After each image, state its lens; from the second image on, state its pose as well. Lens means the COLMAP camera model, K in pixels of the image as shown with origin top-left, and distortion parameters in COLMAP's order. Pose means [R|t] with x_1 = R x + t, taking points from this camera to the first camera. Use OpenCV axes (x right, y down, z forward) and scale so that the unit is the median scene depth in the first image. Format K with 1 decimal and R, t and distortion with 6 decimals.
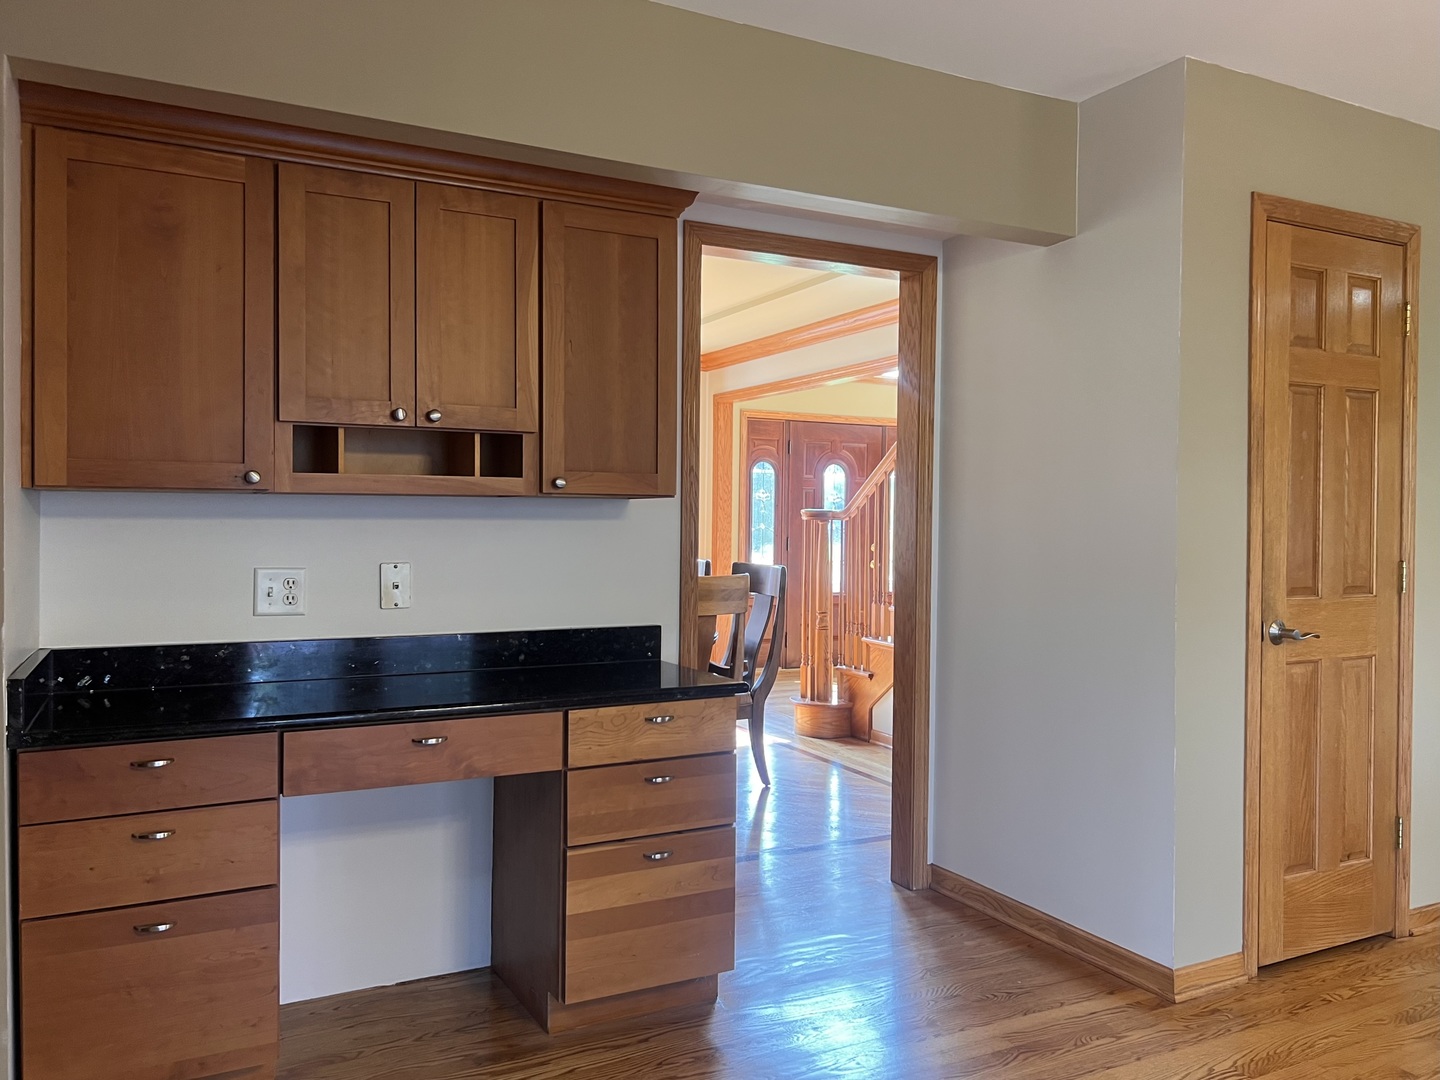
lens RADIAL K [[1120.0, 0, 710.3], [0, 1120.0, 536.9], [0, 0, 1]] dist [0.032301, -0.021320]
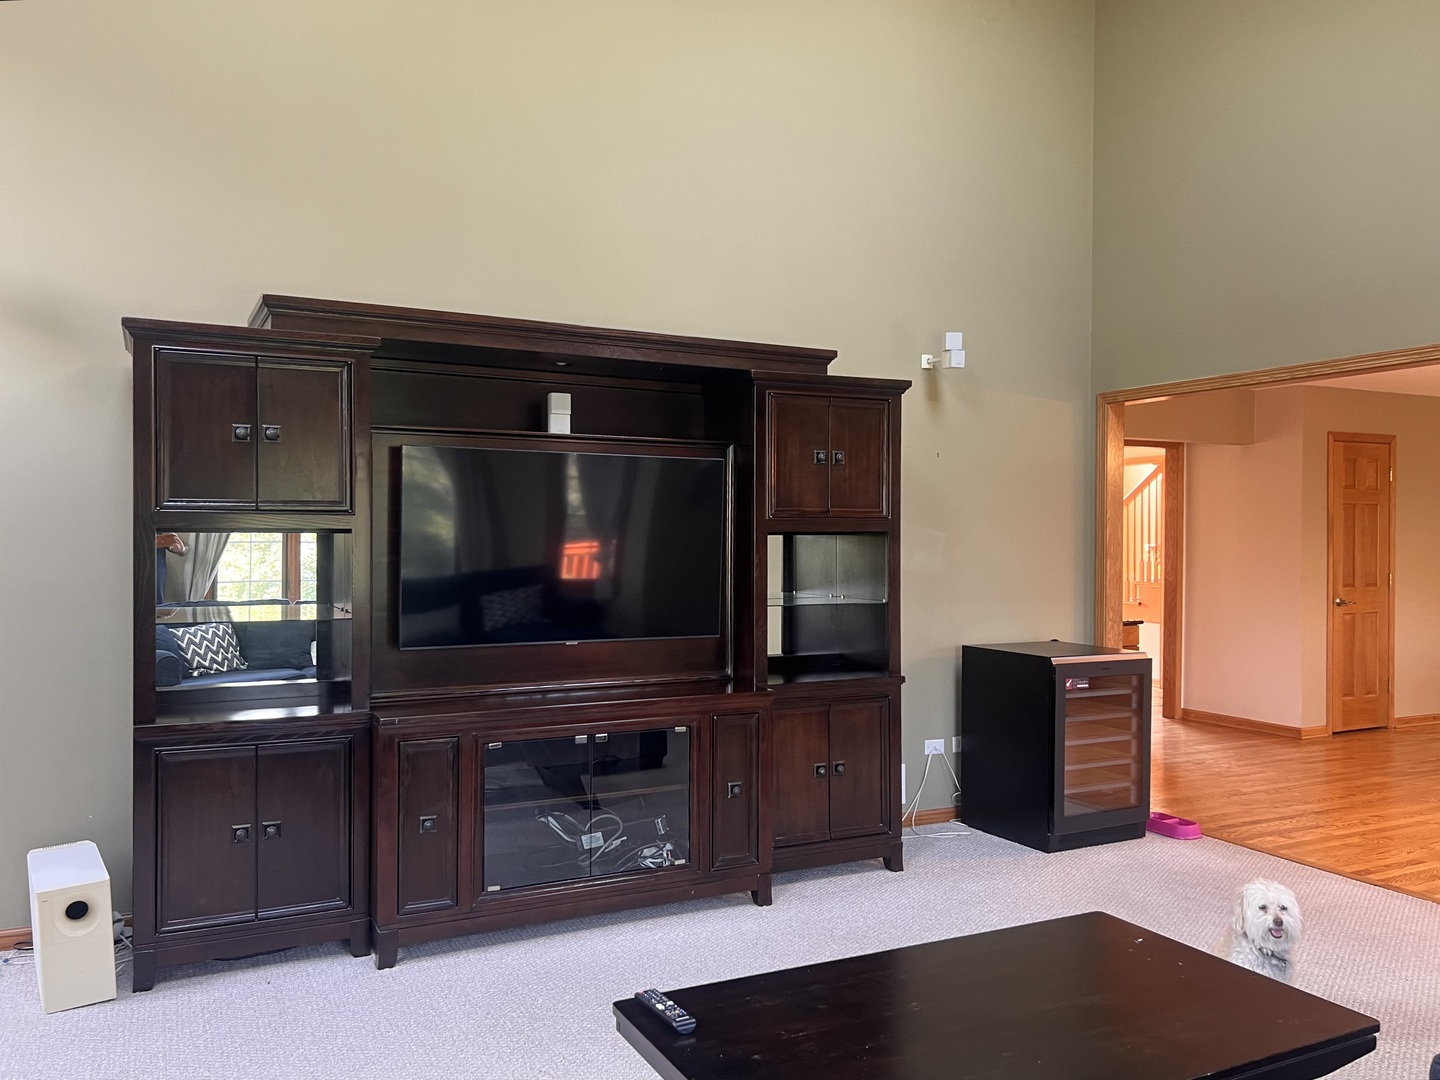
lens RADIAL K [[1120.0, 0, 728.2], [0, 1120.0, 542.9], [0, 0, 1]] dist [0.032301, -0.021320]
pose [[0.999895, -0.001184, -0.014422, -0.828140], [0.001012, 0.999929, -0.011909, -0.018747], [0.014436, 0.011893, 0.999825, -1.547940]]
